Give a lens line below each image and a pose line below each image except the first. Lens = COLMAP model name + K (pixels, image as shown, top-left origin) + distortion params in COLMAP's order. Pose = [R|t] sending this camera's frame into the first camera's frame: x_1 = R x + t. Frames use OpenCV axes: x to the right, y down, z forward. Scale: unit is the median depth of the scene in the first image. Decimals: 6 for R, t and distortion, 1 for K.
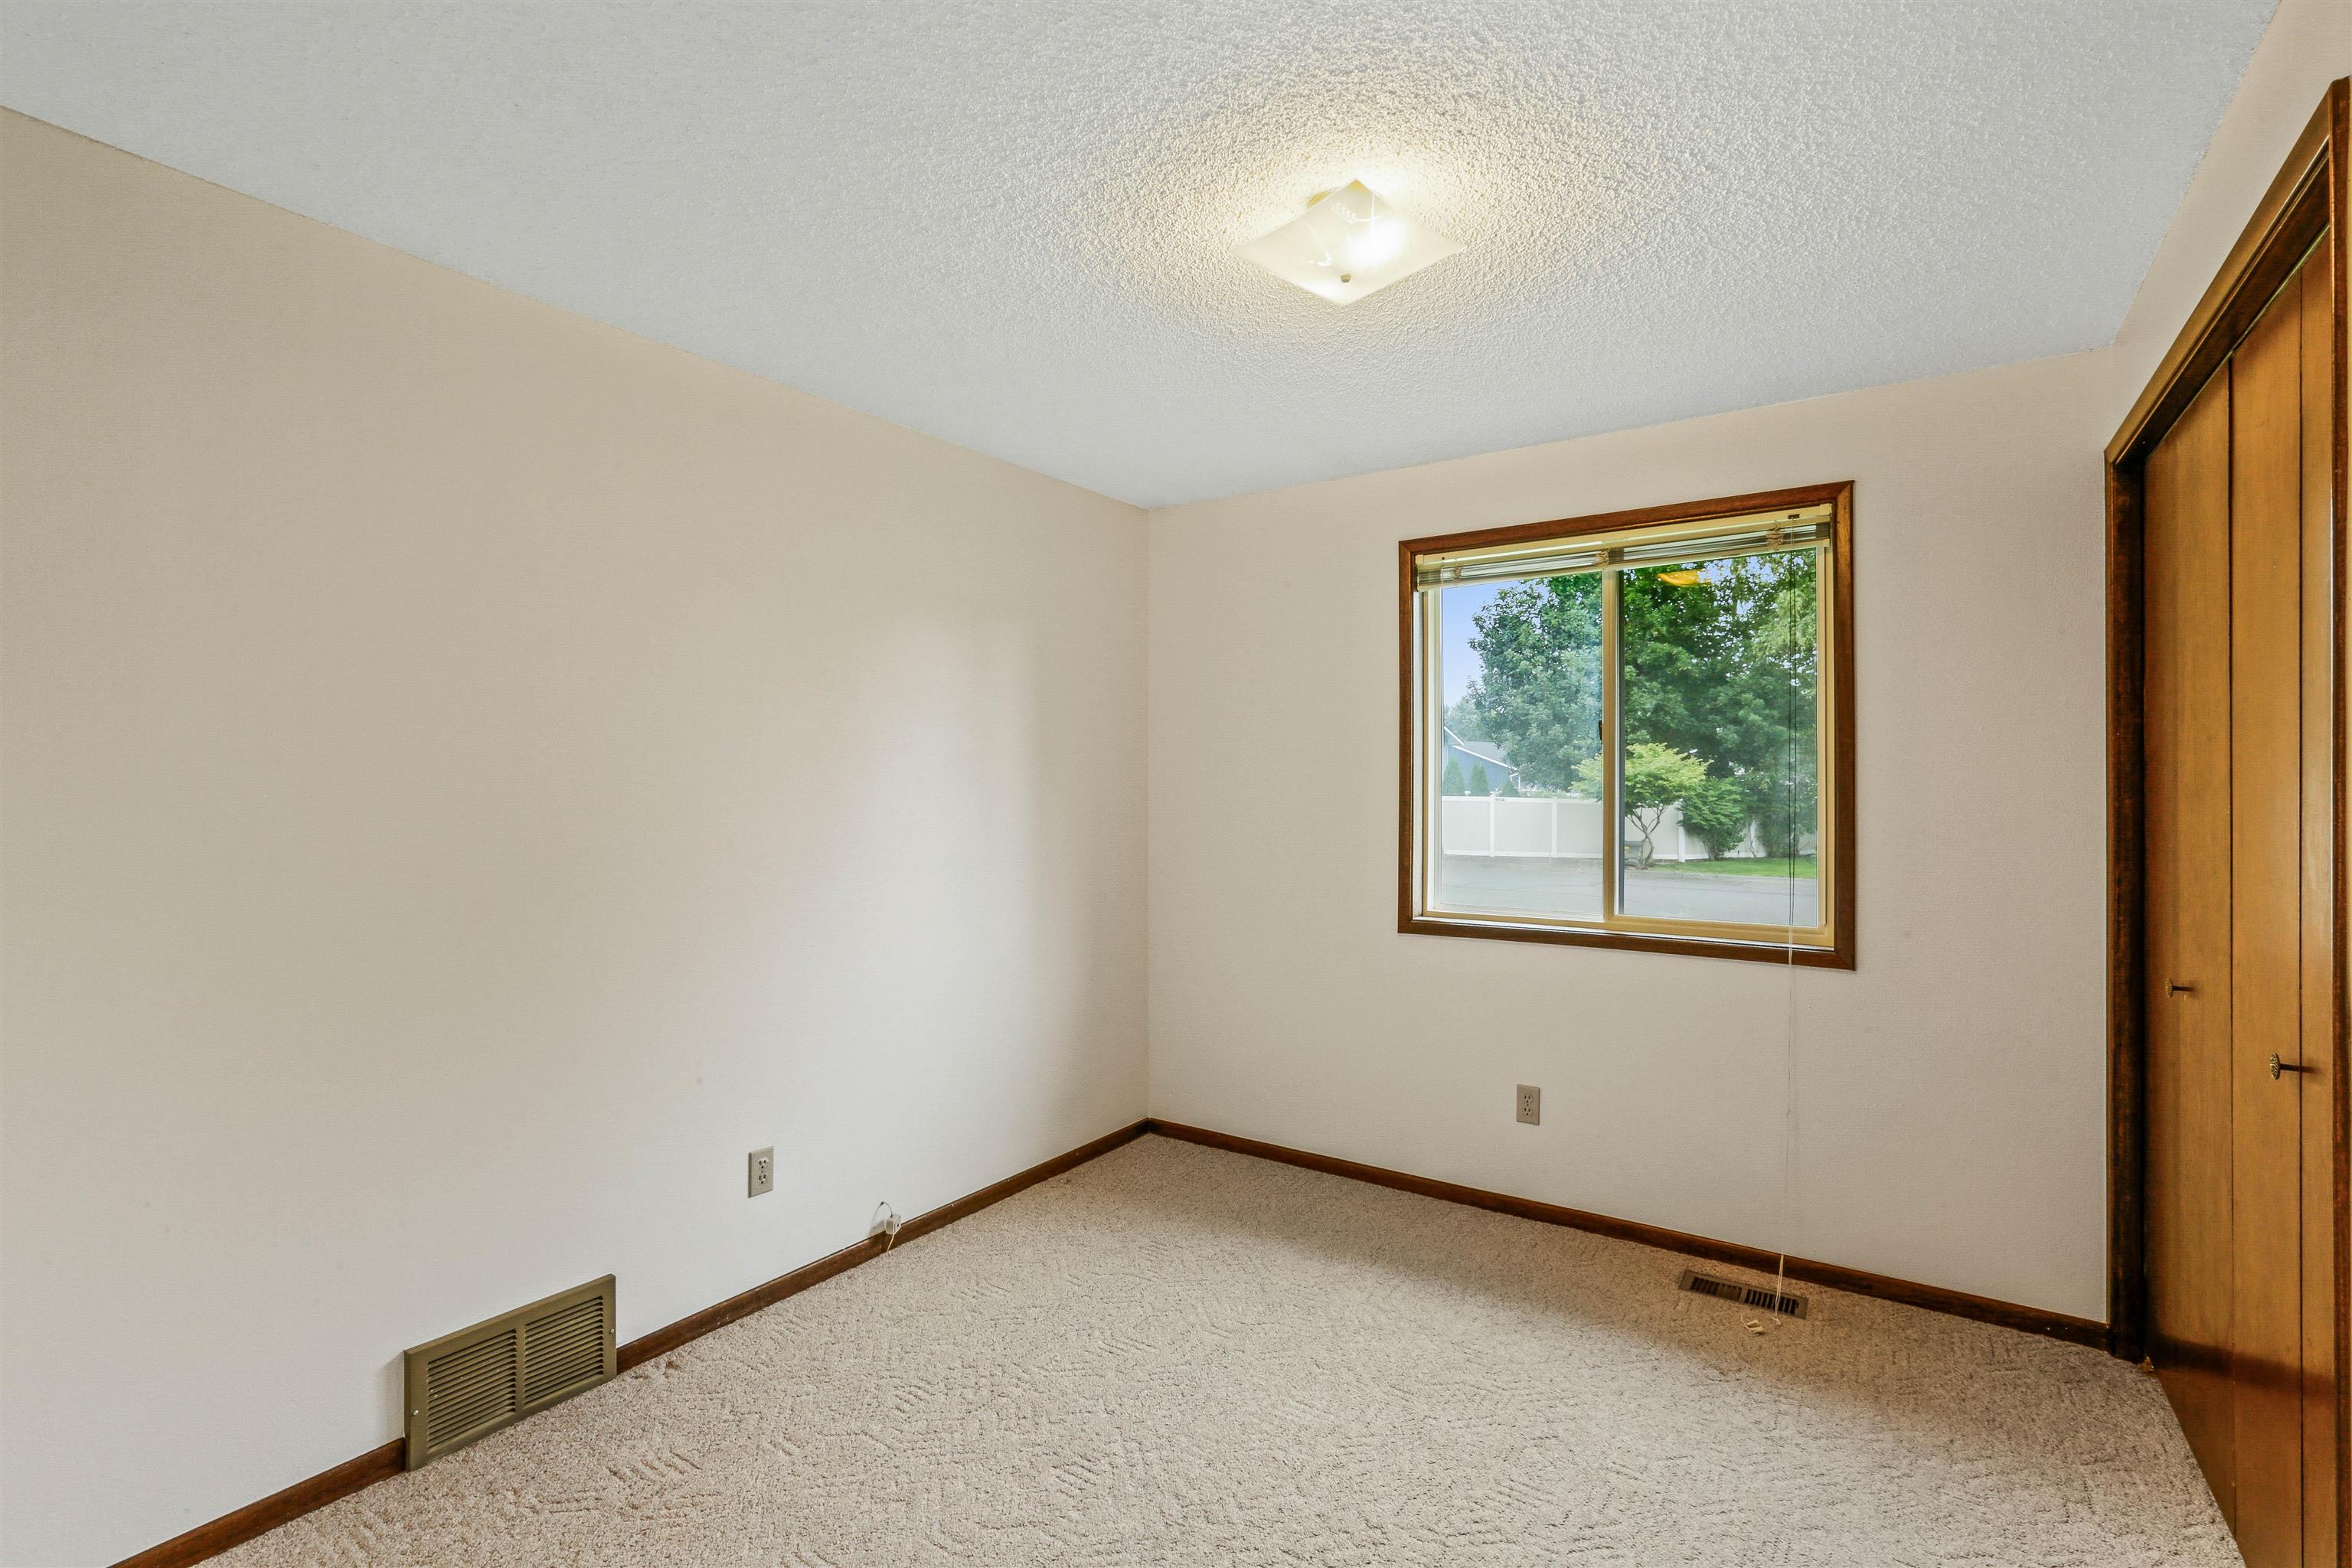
lens RADIAL K [[1078.5, 0, 1188.4], [0, 1078.5, 785.1], [0, 0, 1]] dist [-0.000355, 0.000147]
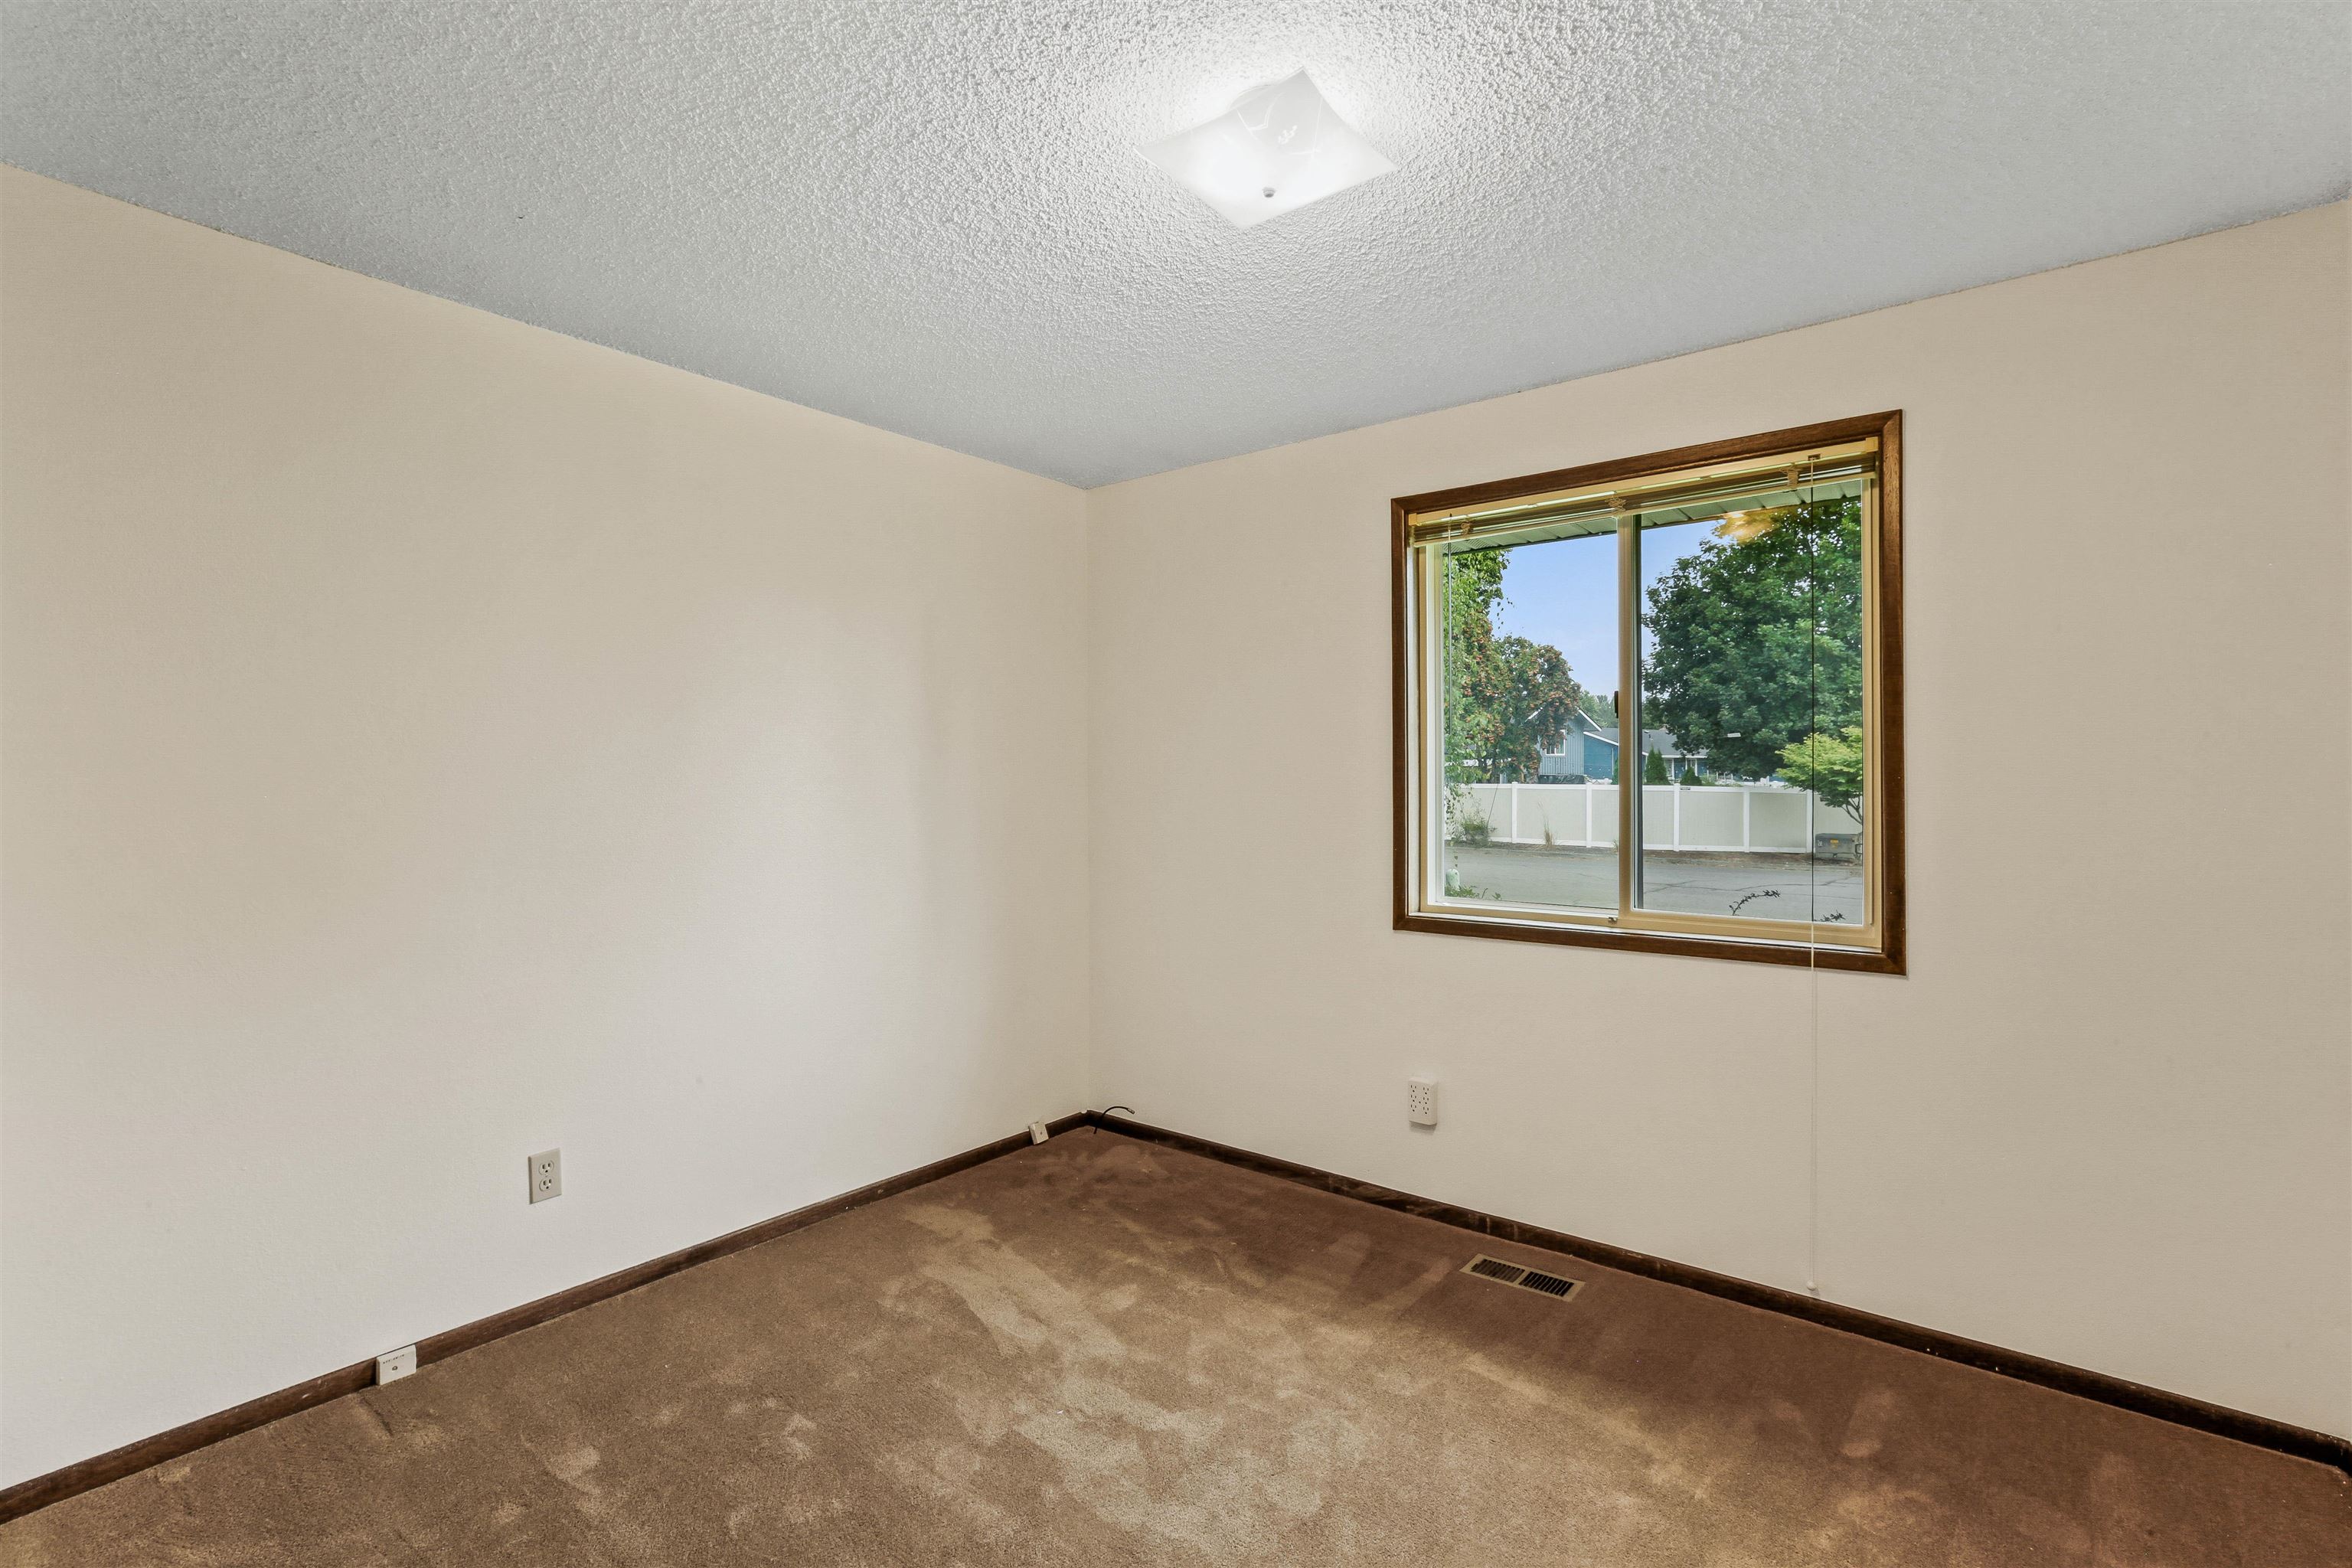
lens RADIAL K [[1138.3, 0, 1219.9], [0, 1138.3, 778.6], [0, 0, 1]] dist [0.000864, 0.000193]
pose [[0.994688, -0.010122, -0.102440, 0.161708], [0.010235, 0.999947, 0.000577, 0.007949], [0.102429, -0.001623, 0.994739, 0.035247]]
